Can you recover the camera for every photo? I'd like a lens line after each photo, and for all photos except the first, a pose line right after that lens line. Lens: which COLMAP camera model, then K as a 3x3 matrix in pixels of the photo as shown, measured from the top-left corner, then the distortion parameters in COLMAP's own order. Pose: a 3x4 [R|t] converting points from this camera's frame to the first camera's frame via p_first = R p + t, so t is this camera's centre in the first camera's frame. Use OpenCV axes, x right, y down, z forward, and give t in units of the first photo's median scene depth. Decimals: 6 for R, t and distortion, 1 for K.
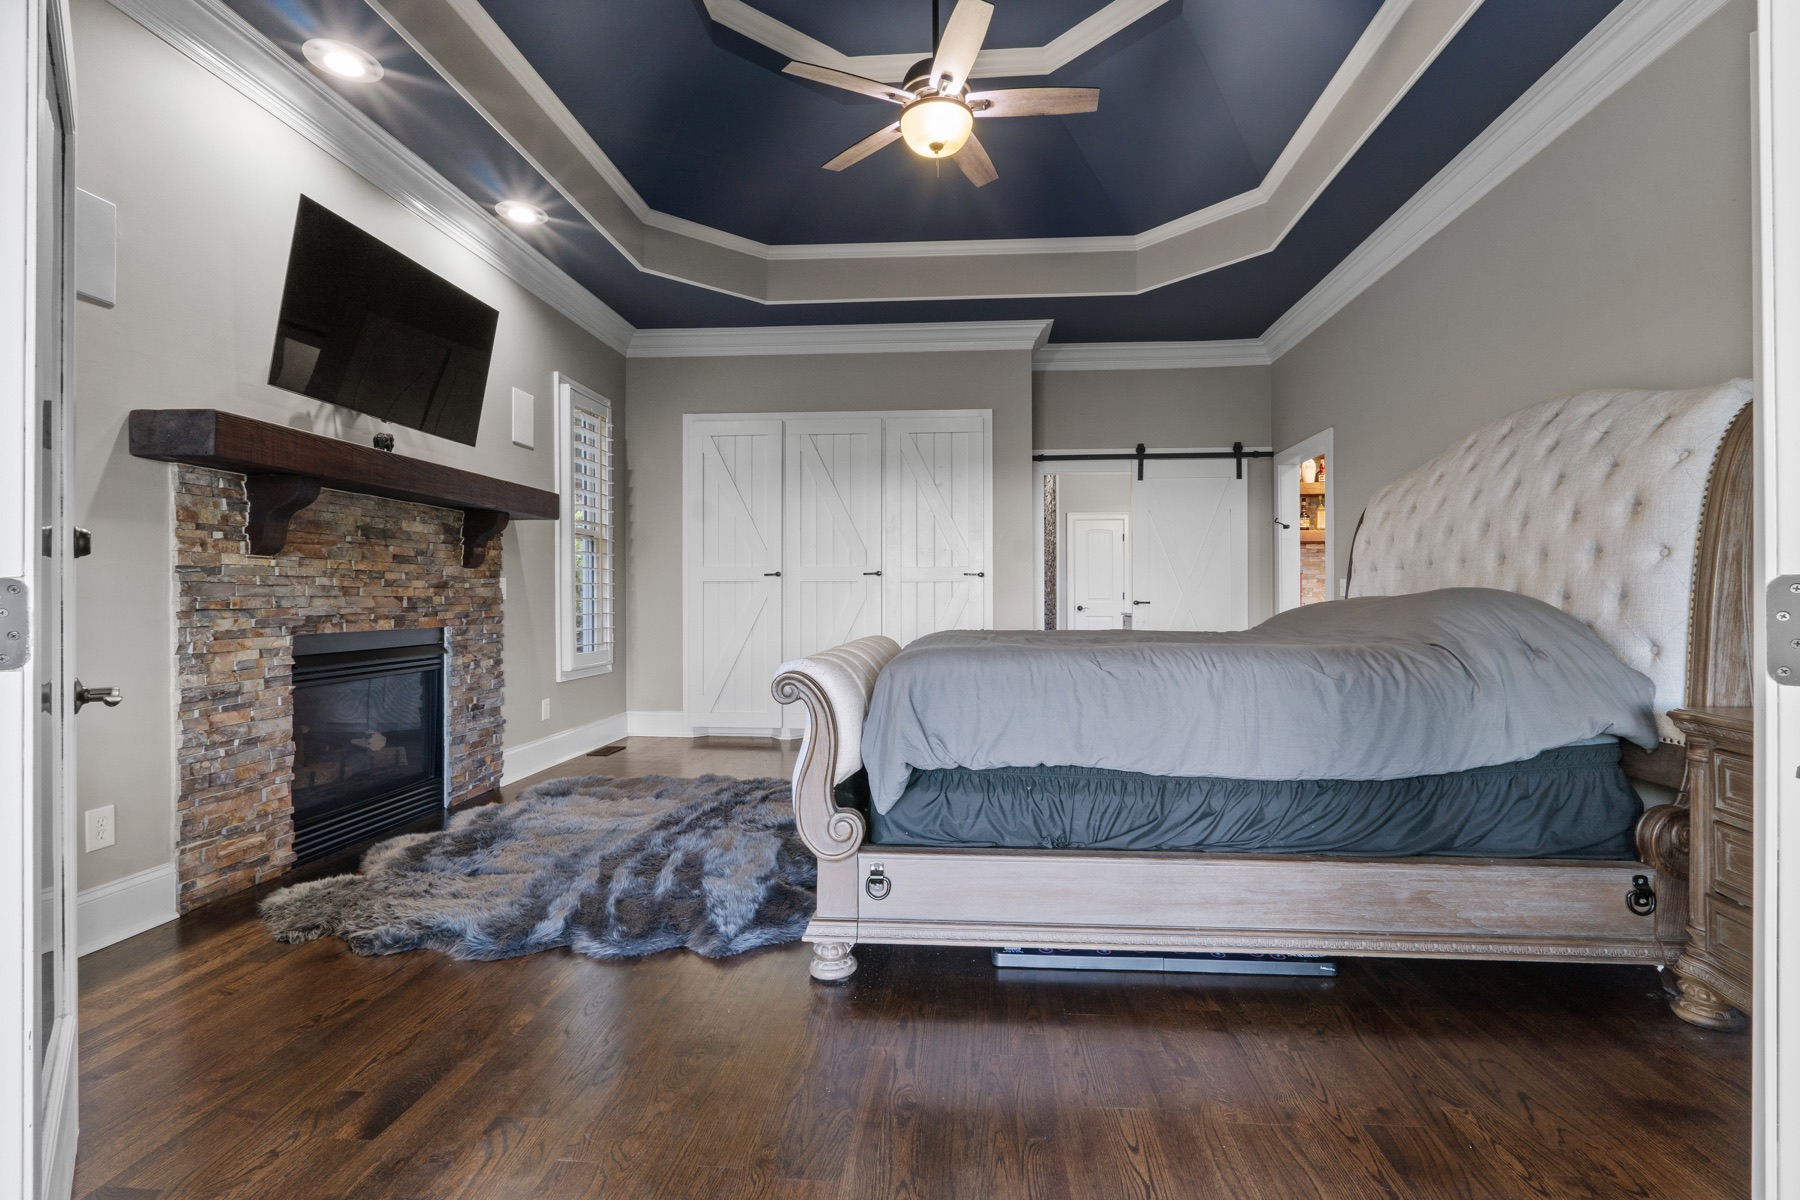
lens RADIAL K [[824.6, 0, 902.4], [0, 824.6, 602.4], [0, 0, 1]] dist [-0.004709, -0.000138]
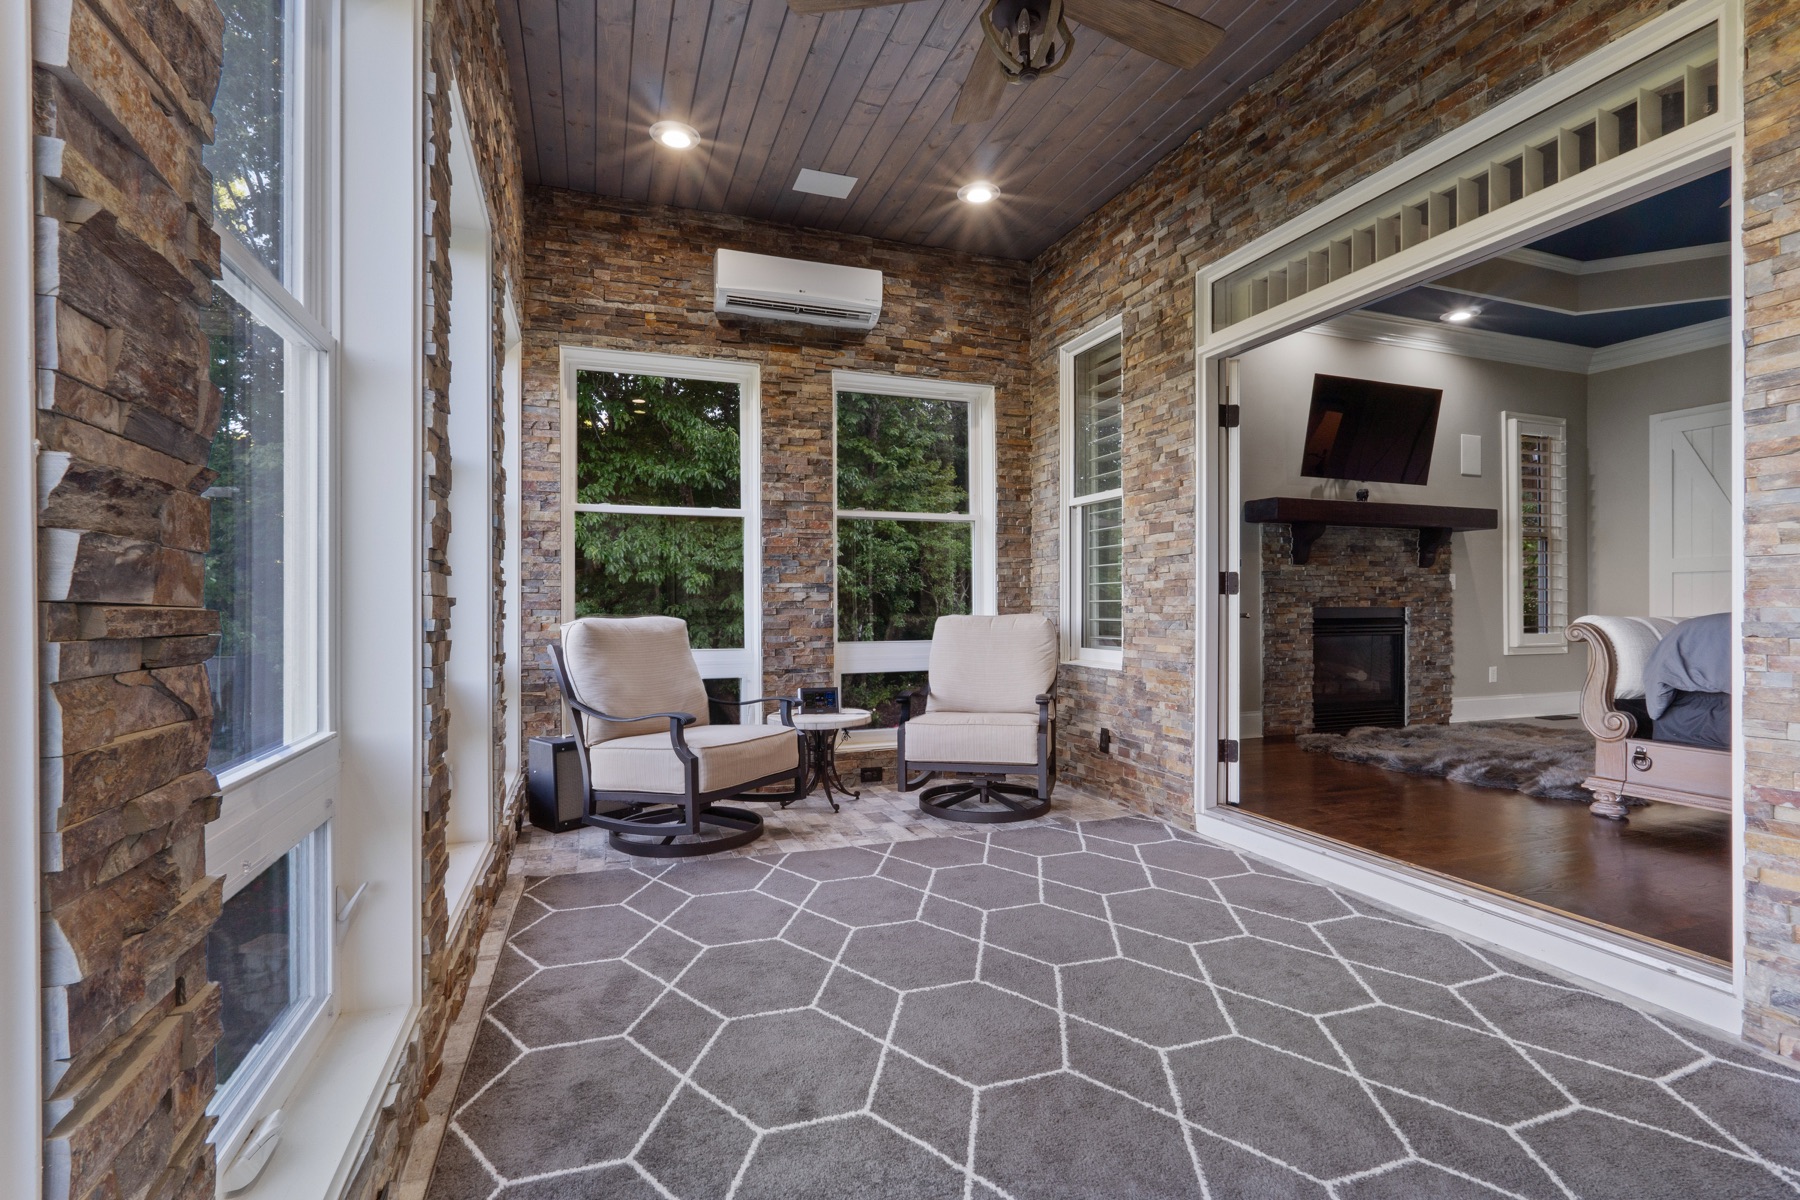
lens RADIAL K [[824.6, 0, 902.4], [0, 824.6, 602.4], [0, 0, 1]] dist [-0.004709, -0.000138]
pose [[0.433067, -0.002903, -0.901357, 0.477655], [-0.003285, 0.999983, -0.004799, 0.036770], [0.901356, 0.005039, 0.433050, -0.575092]]
